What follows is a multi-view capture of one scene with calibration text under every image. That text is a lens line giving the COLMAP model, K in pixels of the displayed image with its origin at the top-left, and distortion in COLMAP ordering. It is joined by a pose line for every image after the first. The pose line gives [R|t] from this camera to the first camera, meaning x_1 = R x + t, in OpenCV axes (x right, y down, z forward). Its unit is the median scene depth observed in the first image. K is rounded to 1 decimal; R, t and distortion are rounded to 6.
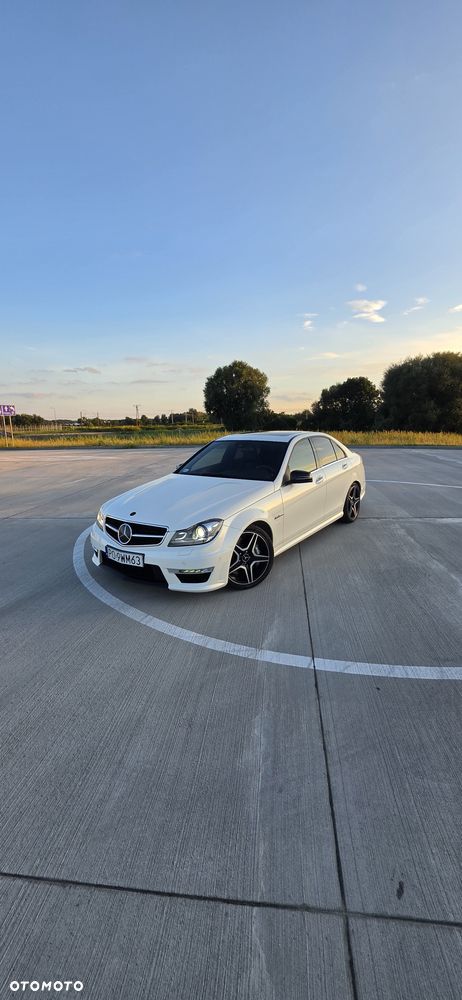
lens RADIAL K [[408.5, 0, 230.8], [0, 408.5, 514.8], [0, 0, 1]] dist [-0.002135, -0.000022]
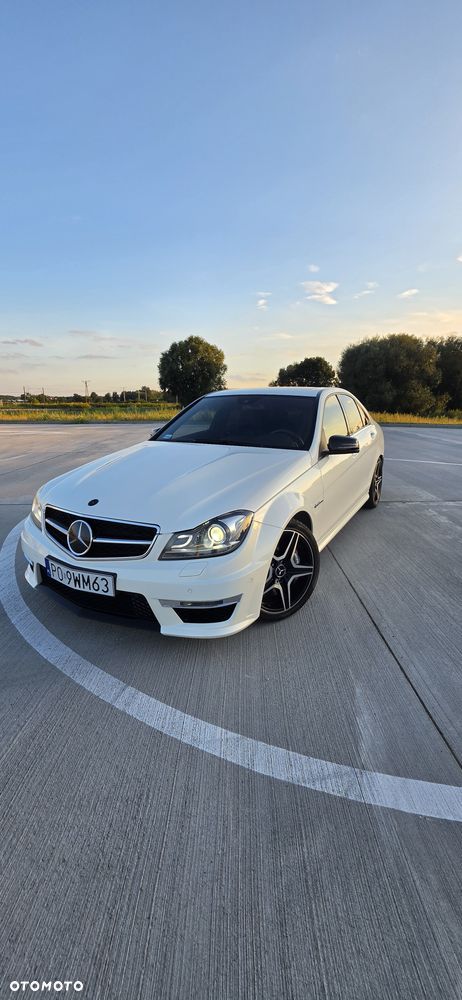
lens RADIAL K [[407.4, 0, 231.1], [0, 407.4, 514.1], [0, 0, 1]] dist [0.000861, -0.000350]
pose [[0.993855, -0.011315, 0.110112, -0.070246], [0.006424, 0.998981, 0.044675, -0.006409], [-0.110505, -0.043693, 0.992915, 0.260634]]
